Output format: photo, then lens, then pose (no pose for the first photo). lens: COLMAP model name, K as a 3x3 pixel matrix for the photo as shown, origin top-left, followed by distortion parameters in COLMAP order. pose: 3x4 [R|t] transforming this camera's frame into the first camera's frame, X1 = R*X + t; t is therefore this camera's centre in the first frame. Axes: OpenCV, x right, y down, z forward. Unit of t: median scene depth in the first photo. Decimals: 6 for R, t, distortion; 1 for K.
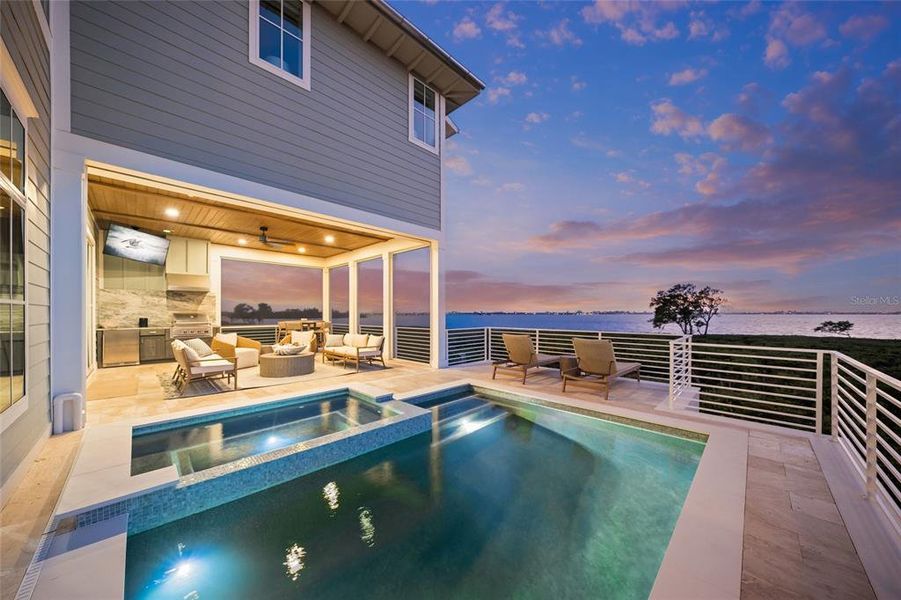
lens RADIAL K [[313.9, 0, 449.5], [0, 313.9, 313.1], [0, 0, 1]] dist [-0.000436, 0.000090]
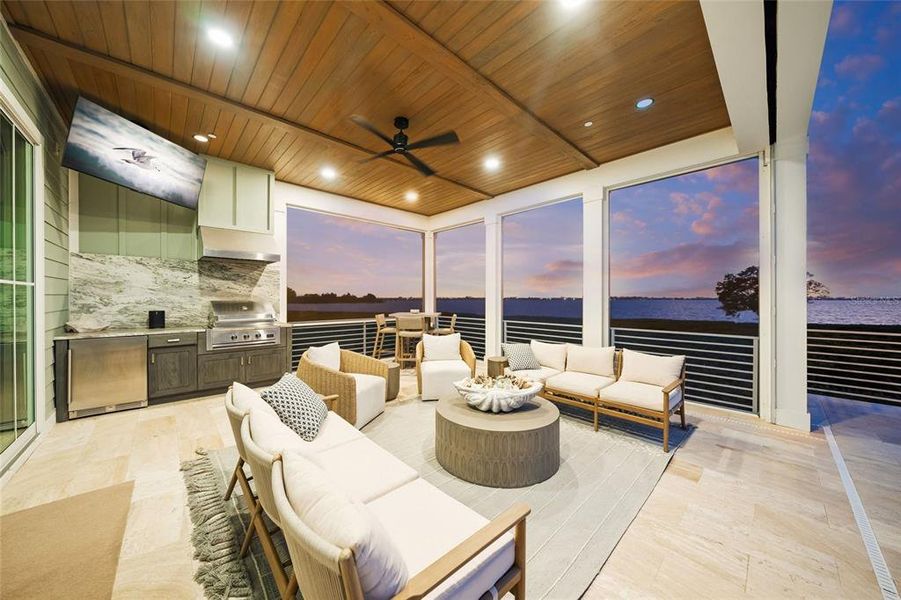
lens RADIAL K [[310.2, 0, 449.1], [0, 310.2, 298.5], [0, 0, 1]] dist [-0.000303, 0.000002]
pose [[0.999202, 0.002026, -0.039891, -0.518637], [-0.001961, 0.999997, 0.001678, -0.006985], [0.039894, -0.001598, 0.999203, 0.557306]]
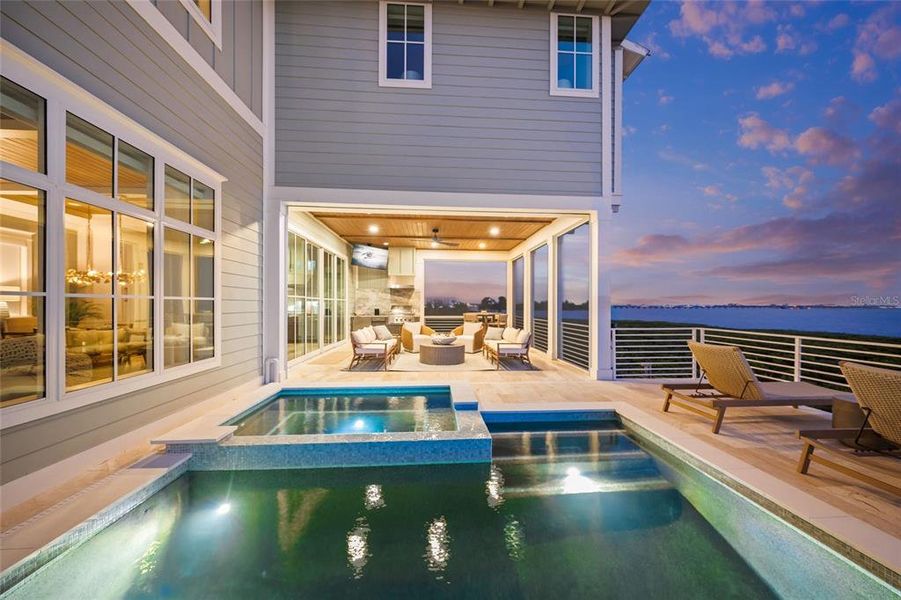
lens RADIAL K [[311.6, 0, 449.8], [0, 311.6, 304.0], [0, 0, 1]] dist [-0.000525, 0.000028]
pose [[0.746868, 0.000595, -0.664972, 0.197904], [-0.003505, 0.999989, -0.003042, -0.002279], [0.664963, 0.004603, 0.746862, 0.206359]]
